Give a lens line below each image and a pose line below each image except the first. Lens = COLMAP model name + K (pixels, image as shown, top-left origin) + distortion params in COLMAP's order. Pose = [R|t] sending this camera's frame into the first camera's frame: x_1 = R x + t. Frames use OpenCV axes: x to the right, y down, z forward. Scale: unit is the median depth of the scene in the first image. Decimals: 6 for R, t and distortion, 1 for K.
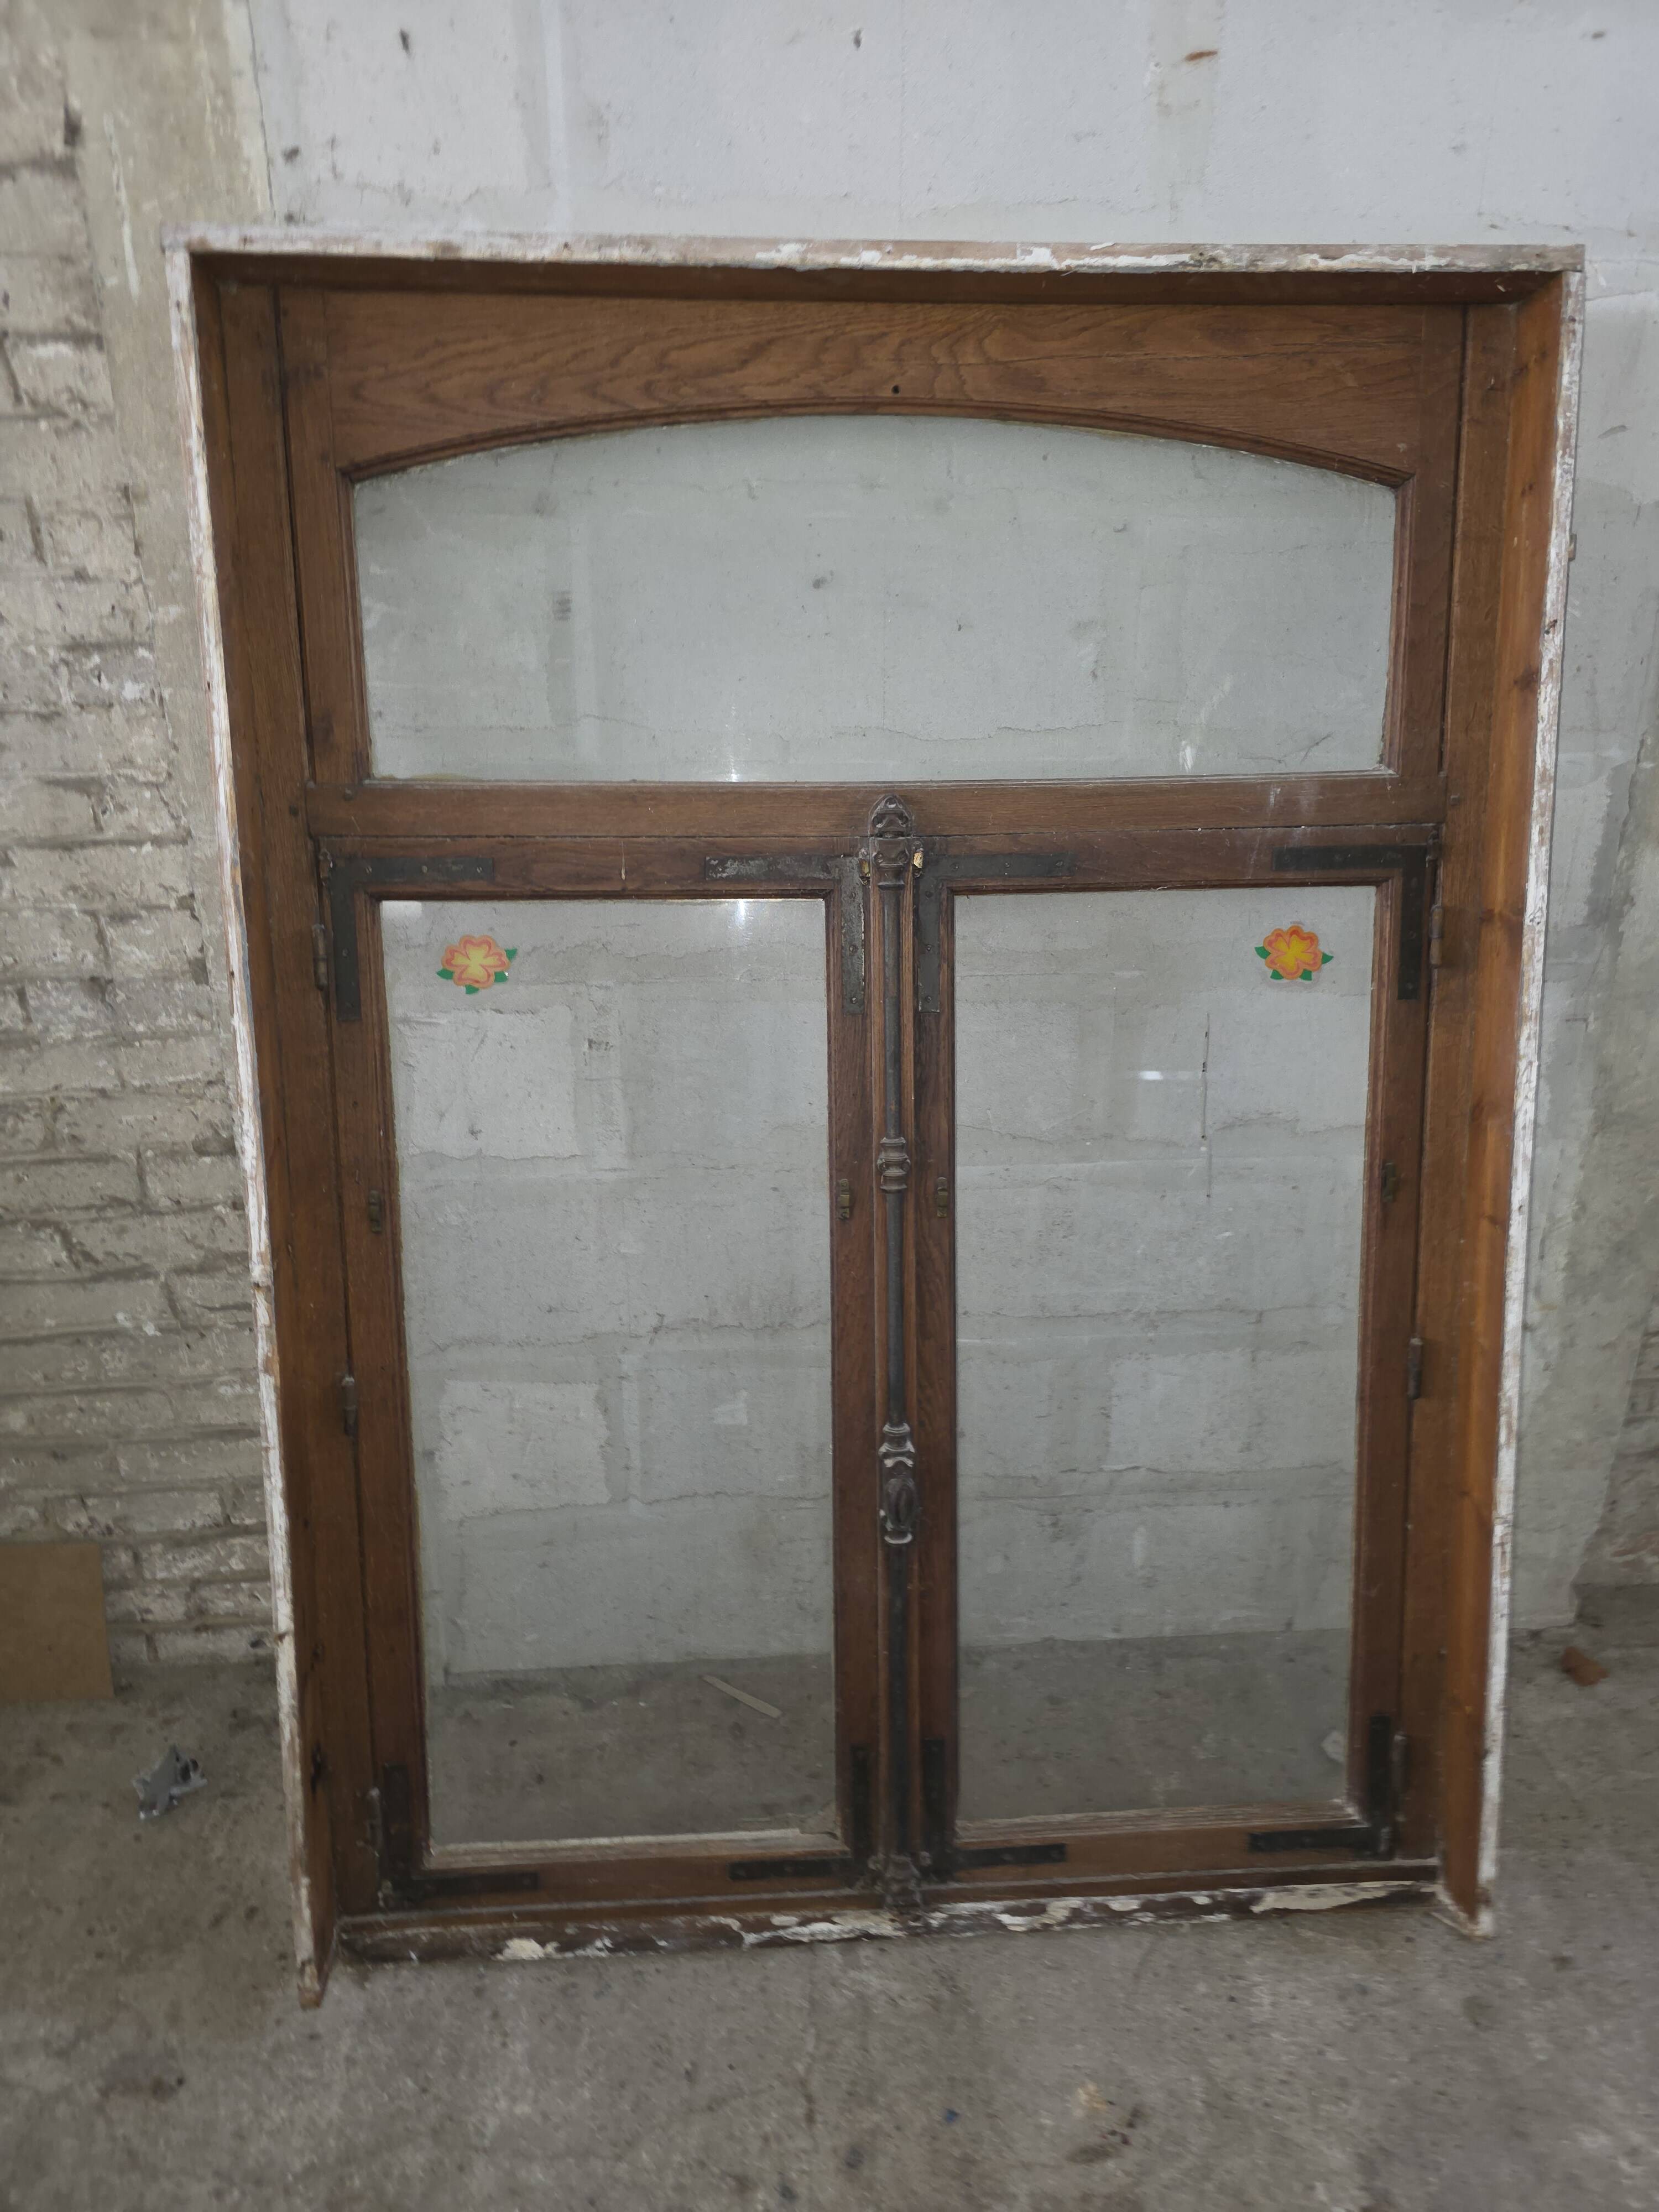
lens RADIAL K [[1579.0, 0, 838.3], [0, 1579.0, 1110.3], [0, 0, 1]] dist [0.056319, -0.010999]
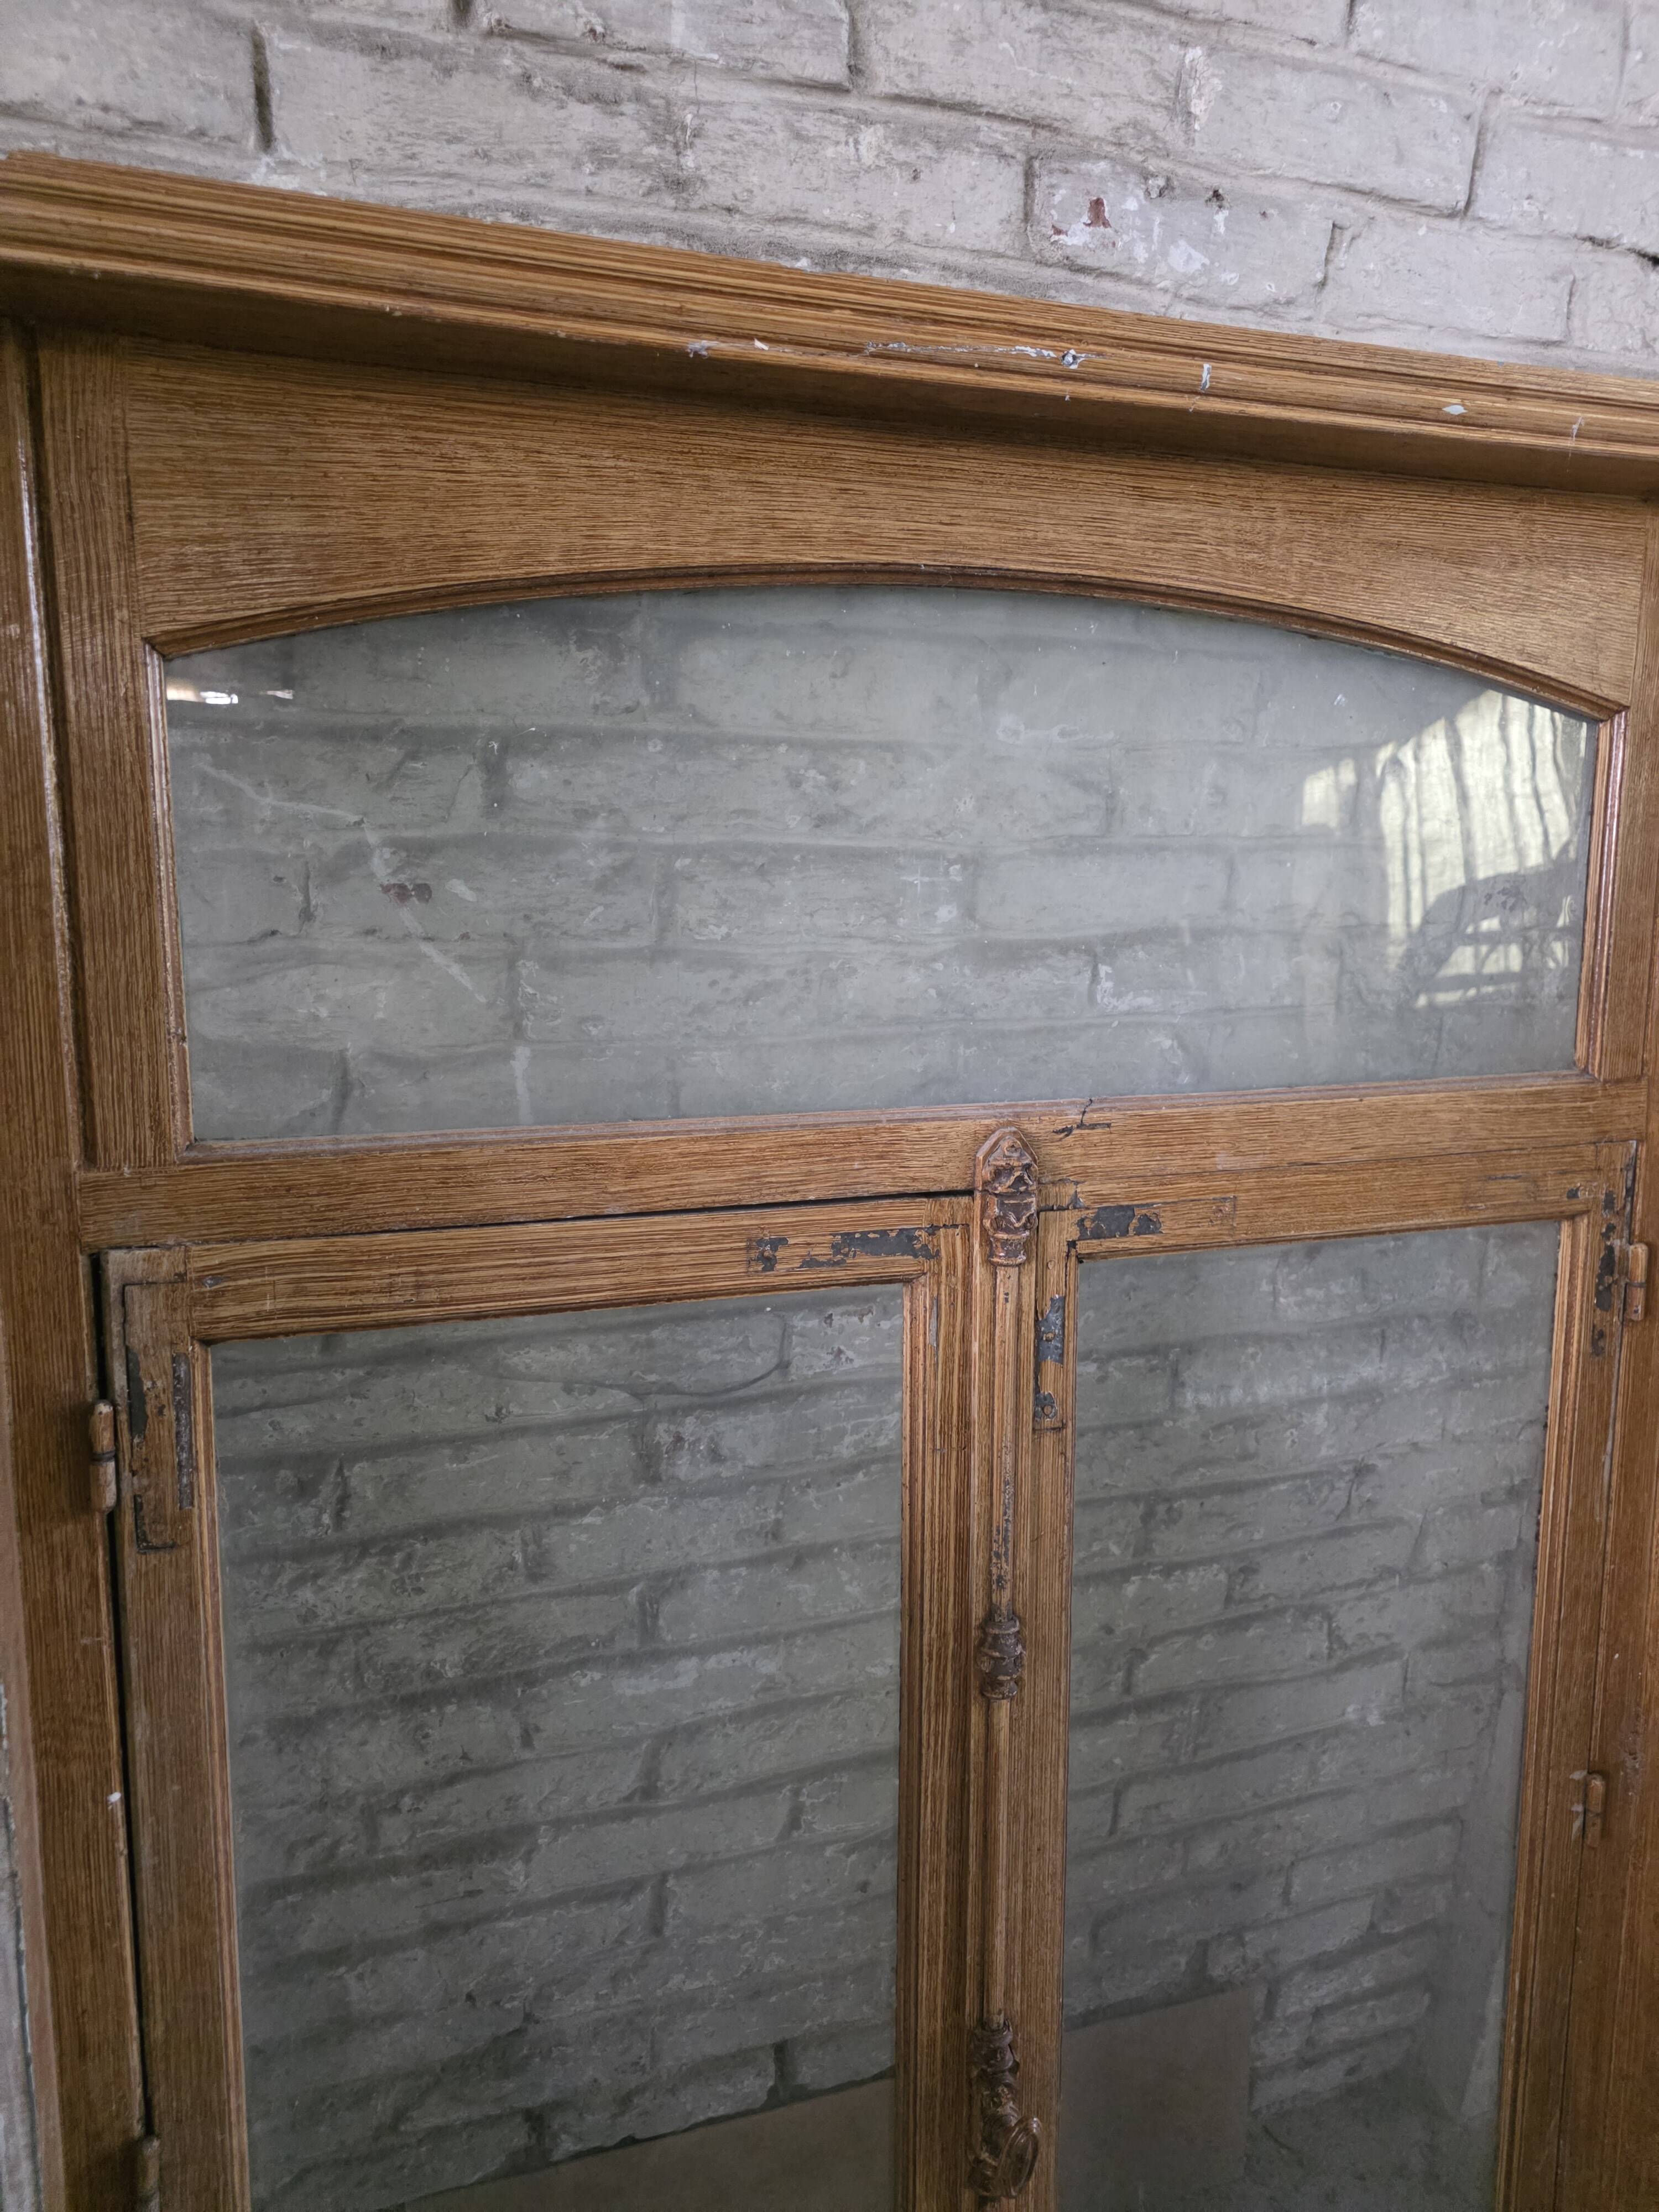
lens RADIAL K [[1488.0, 0, 842.3], [0, 1488.0, 1105.3], [0, 0, 1]] dist [0.054374, -0.043078]
pose [[0.963333, -0.031057, 0.266506, -1.025727], [0.047933, 0.997220, -0.057052, -0.168403], [-0.263993, 0.067734, 0.962143, 0.353286]]
